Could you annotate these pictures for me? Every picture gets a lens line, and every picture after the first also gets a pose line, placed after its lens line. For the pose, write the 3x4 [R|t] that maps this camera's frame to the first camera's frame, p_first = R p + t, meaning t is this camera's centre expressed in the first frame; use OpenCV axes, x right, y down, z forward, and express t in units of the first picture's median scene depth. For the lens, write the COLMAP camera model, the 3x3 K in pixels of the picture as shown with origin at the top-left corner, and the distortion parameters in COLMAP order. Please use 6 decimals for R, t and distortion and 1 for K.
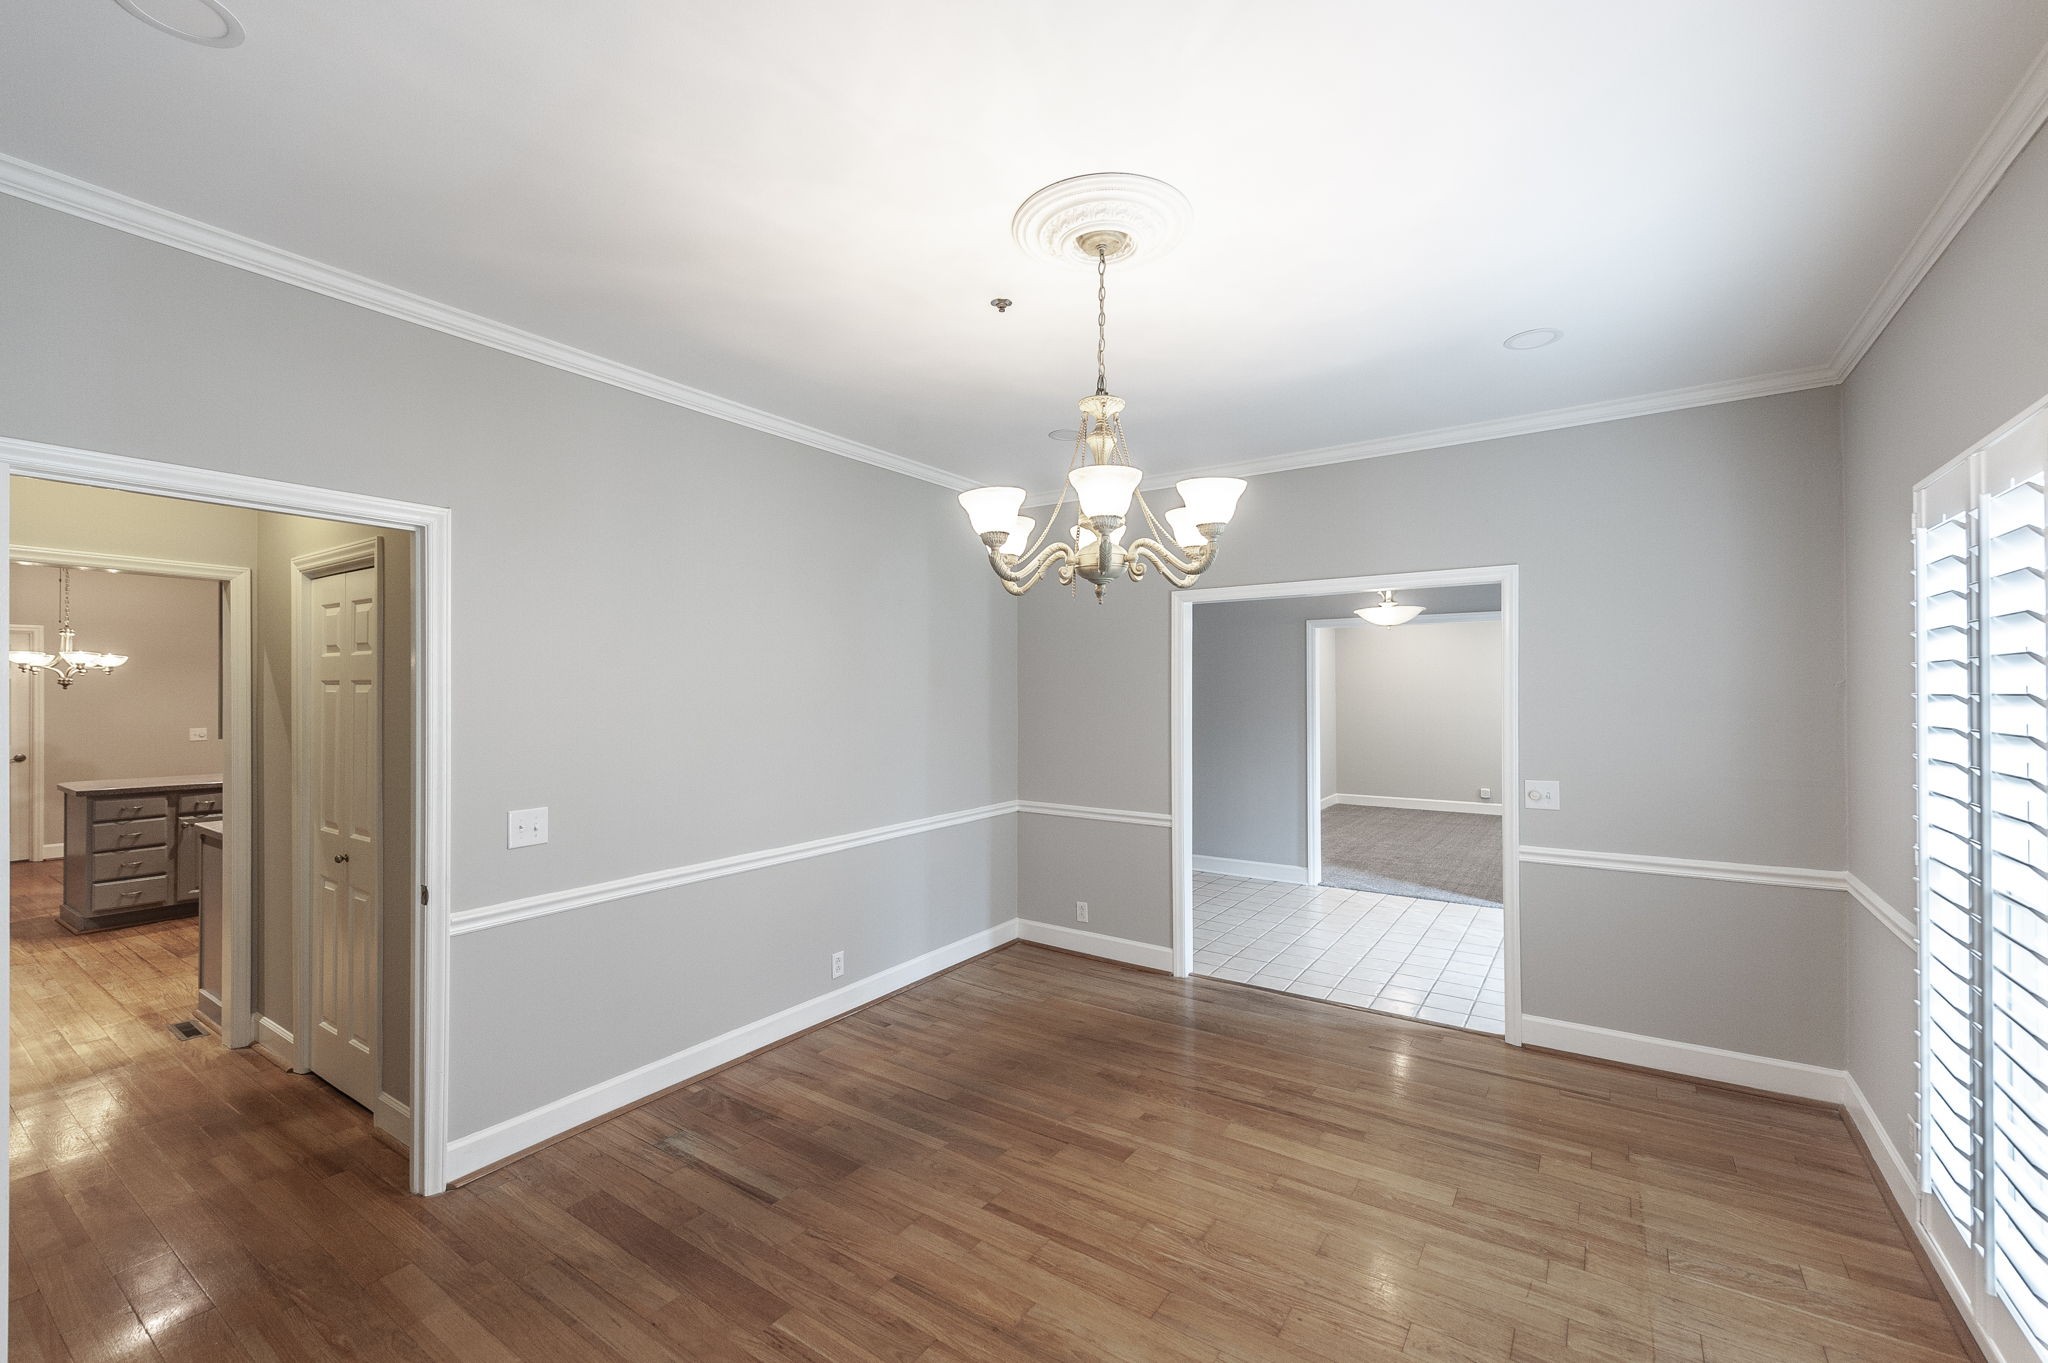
lens RADIAL K [[848.7, 0, 1038.1], [0, 848.7, 685.5], [0, 0, 1]] dist [0.006998, -0.001996]
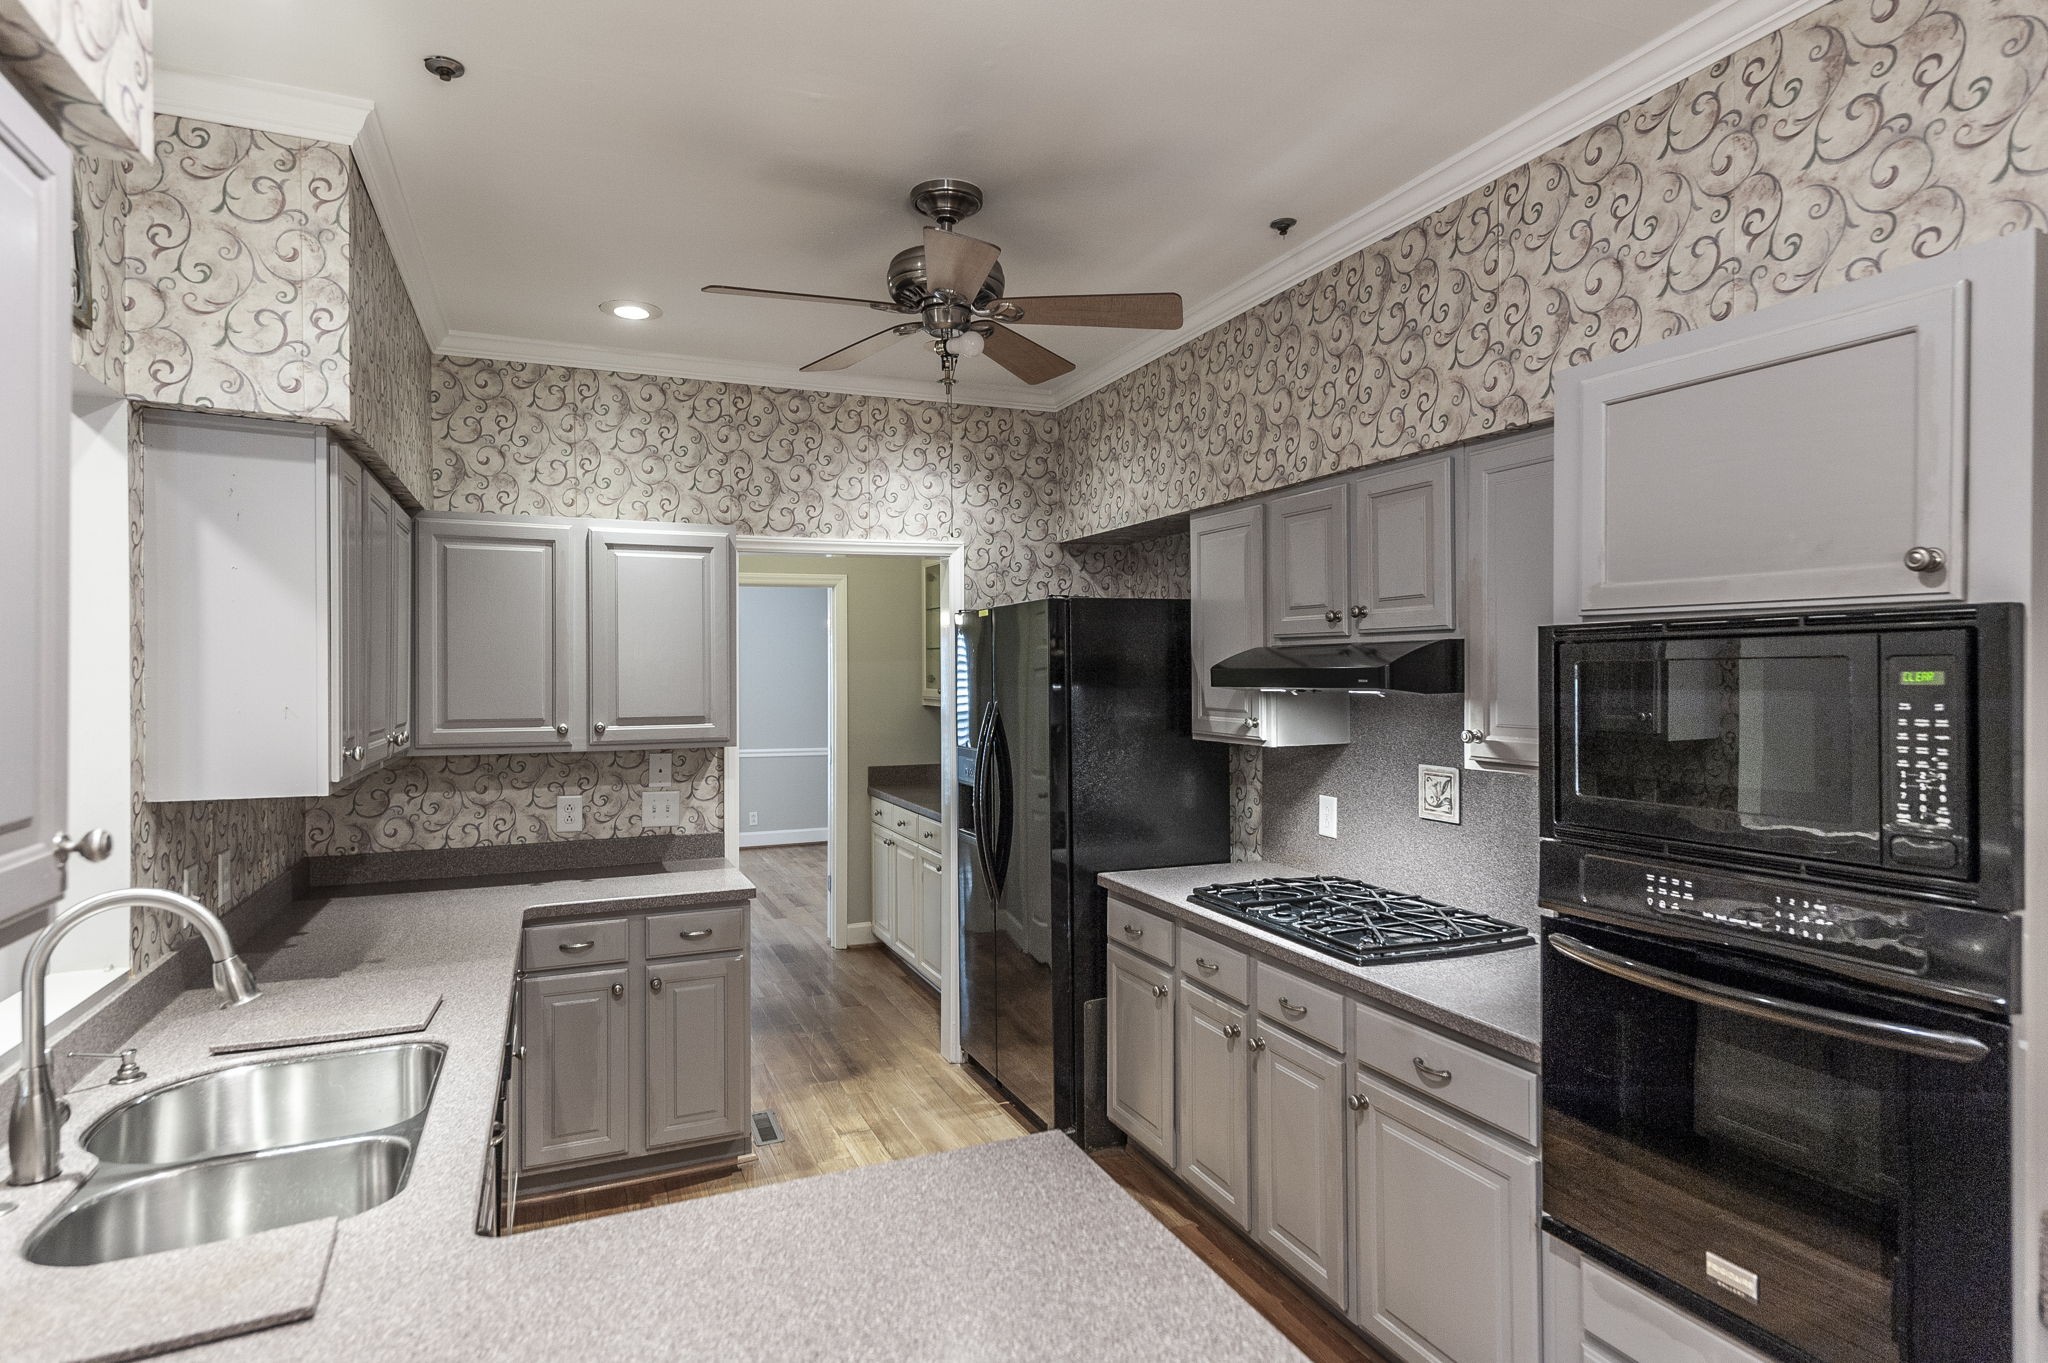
lens RADIAL K [[1100.3, 0, 1031.7], [0, 1100.3, 678.1], [0, 0, 1]] dist [0.018485, -0.009372]
pose [[-0.840269, -0.002331, 0.542165, -1.198072], [0.001575, 0.999976, 0.006740, -0.002330], [-0.542168, 0.006517, -0.840245, 1.174552]]
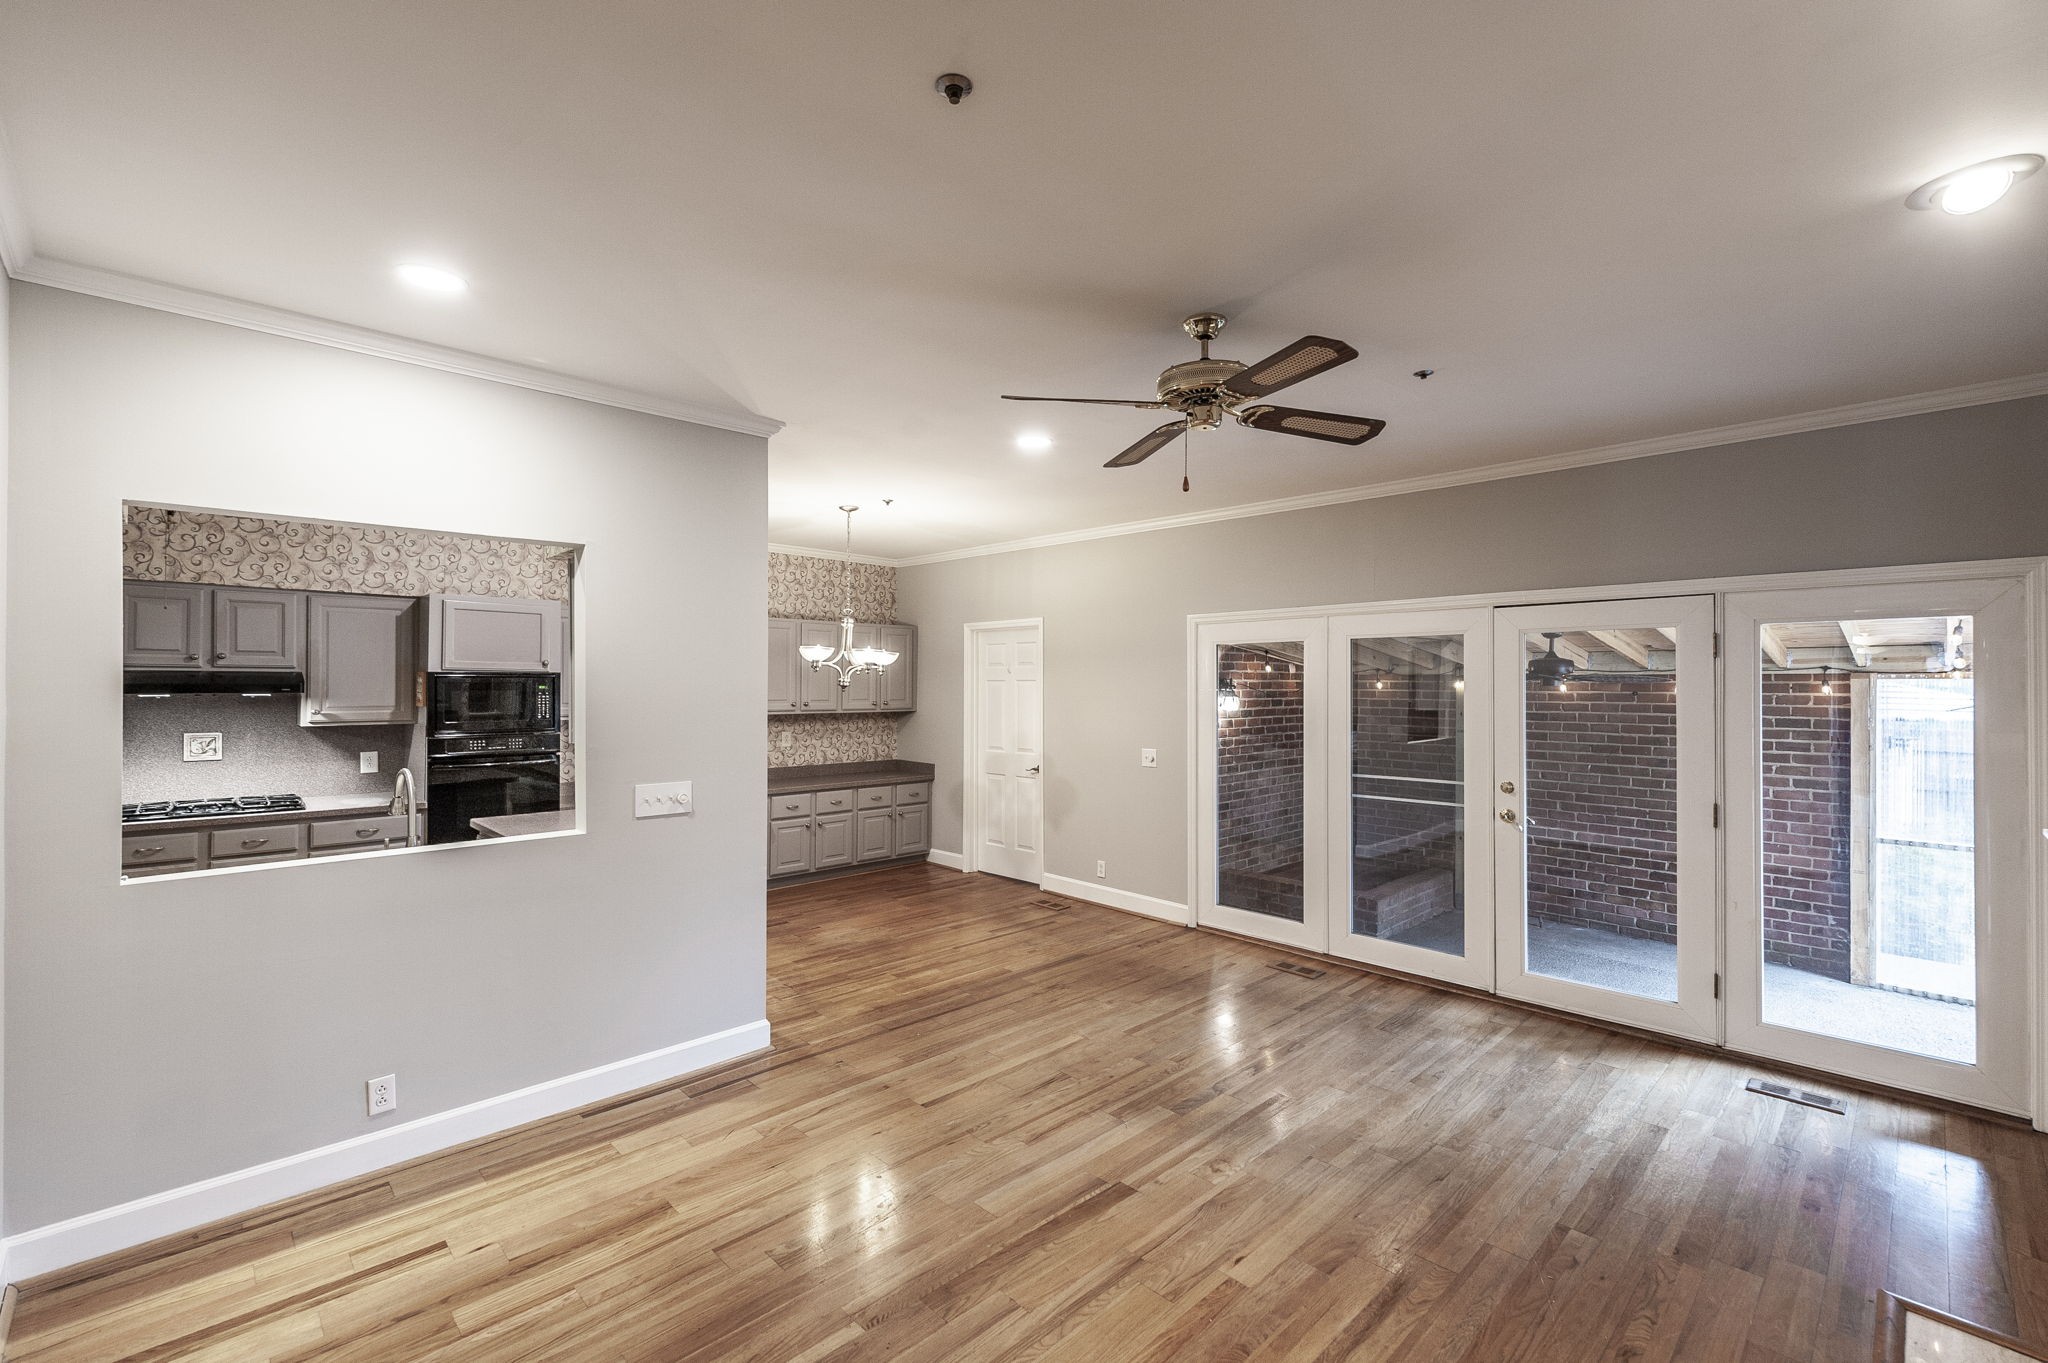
lens RADIAL K [[848.7, 0, 1022.7], [0, 848.7, 689.0], [0, 0, 1]] dist [0.006998, -0.001996]
pose [[-0.202300, 0.001581, -0.979322, -0.415138], [-0.001214, 0.999998, 0.001865, -0.001127], [0.979323, 0.001567, -0.202298, 1.559374]]
